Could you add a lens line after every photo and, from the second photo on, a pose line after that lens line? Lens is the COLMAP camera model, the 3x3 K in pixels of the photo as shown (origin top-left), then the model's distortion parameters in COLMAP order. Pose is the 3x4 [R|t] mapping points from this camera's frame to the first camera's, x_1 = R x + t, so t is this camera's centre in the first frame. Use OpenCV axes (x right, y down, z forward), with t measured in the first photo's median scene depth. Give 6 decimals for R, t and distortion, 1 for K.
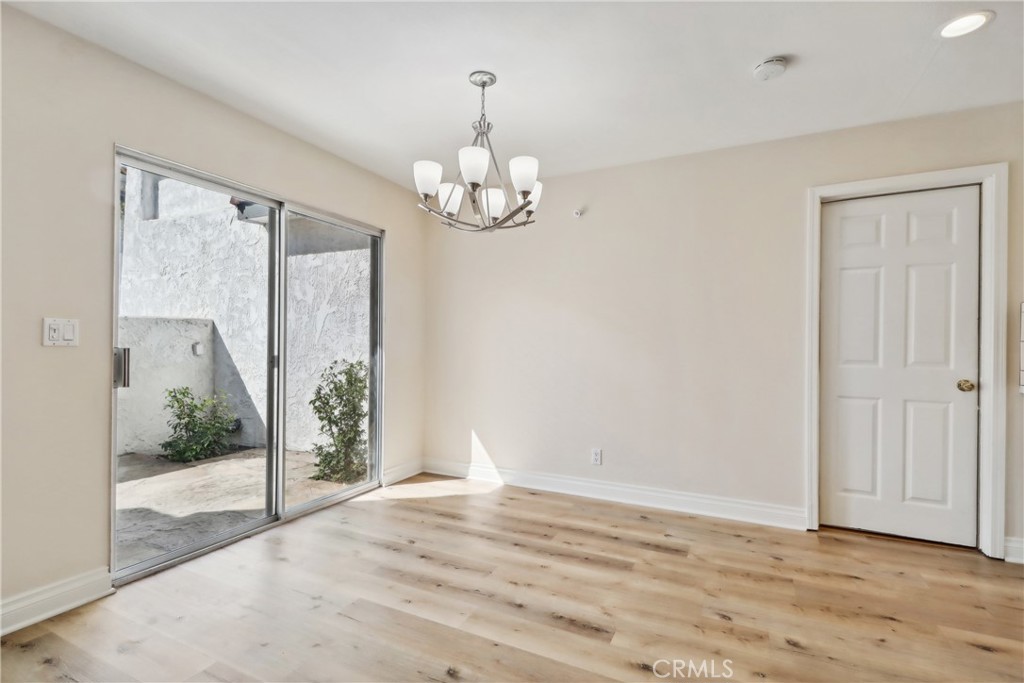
lens RADIAL K [[471.9, 0, 513.8], [0, 471.9, 346.9], [0, 0, 1]] dist [0.009597, -0.000980]
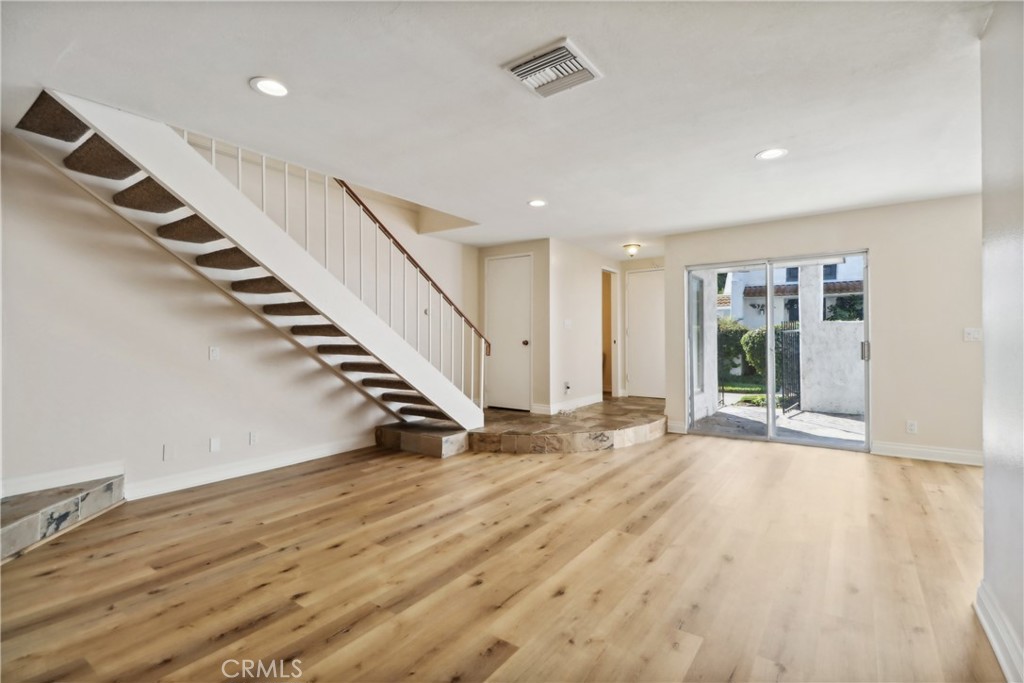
lens RADIAL K [[471.9, 0, 523.0], [0, 471.9, 337.7], [0, 0, 1]] dist [0.009597, -0.000980]
pose [[-0.168722, -0.008620, -0.985626, 1.374913], [-0.009398, 0.999930, -0.007136, 0.015685], [0.985619, 0.008059, -0.168791, -0.581650]]
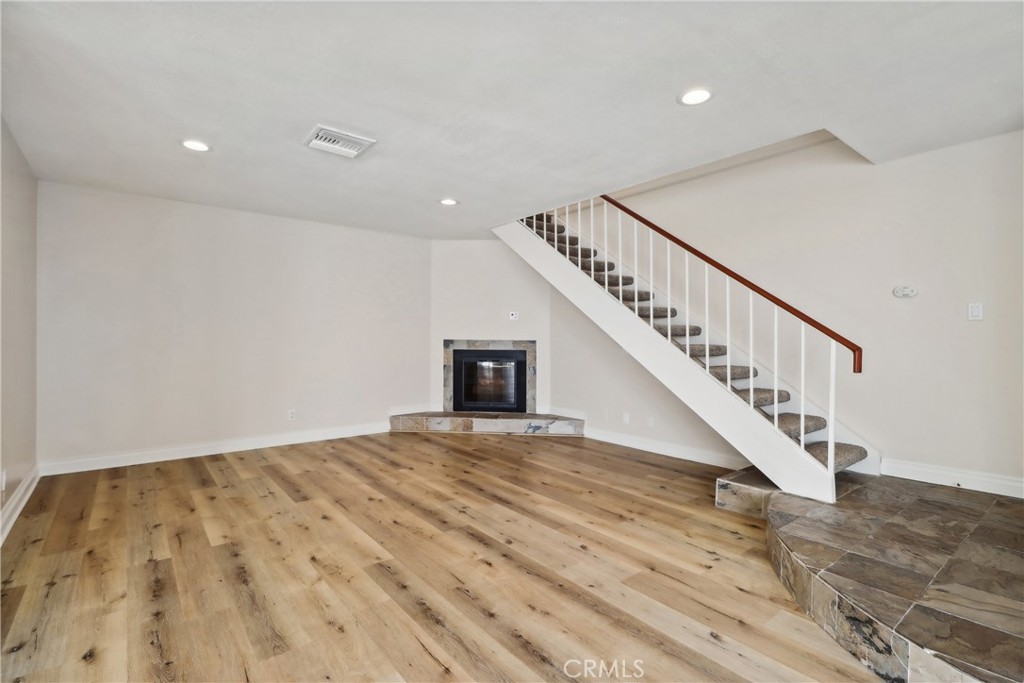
lens RADIAL K [[471.9, 0, 514.3], [0, 471.9, 339.9], [0, 0, 1]] dist [0.009597, -0.000980]
pose [[-0.901830, -0.010268, 0.431969, -0.730504], [-0.003291, 0.999852, 0.016897, -0.011722], [-0.432079, 0.013817, -0.901730, 0.350659]]
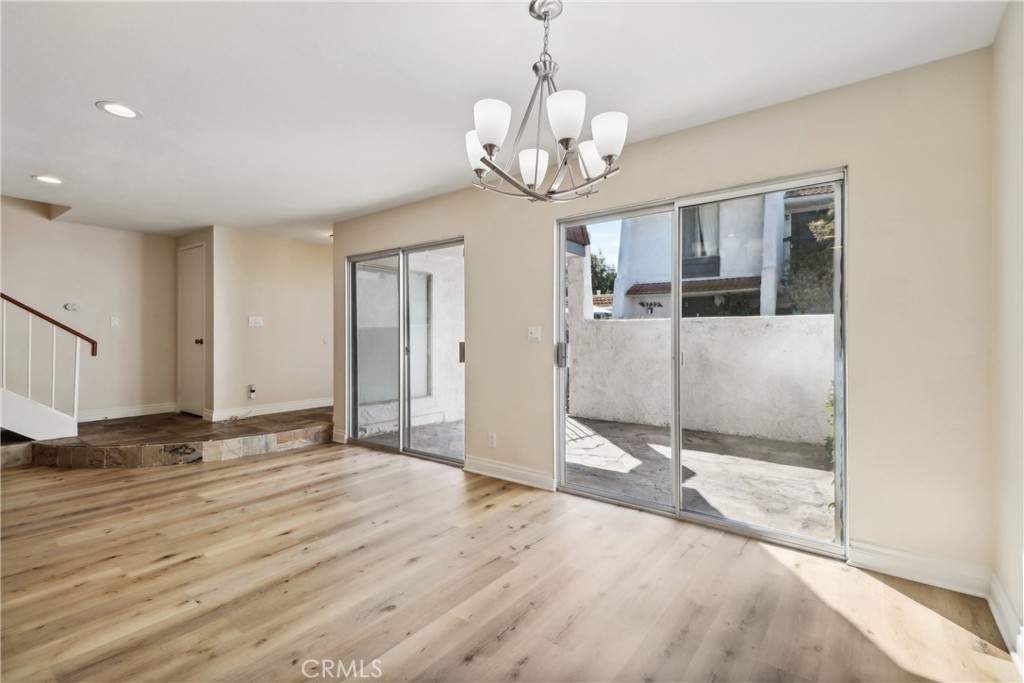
lens RADIAL K [[471.9, 0, 532.6], [0, 471.9, 332.3], [0, 0, 1]] dist [0.009597, -0.000980]
pose [[-0.179503, -0.017679, -0.983599, 0.787510], [-0.013434, 0.999789, -0.015519, -0.008965], [0.983666, 0.010428, -0.179703, 1.211223]]
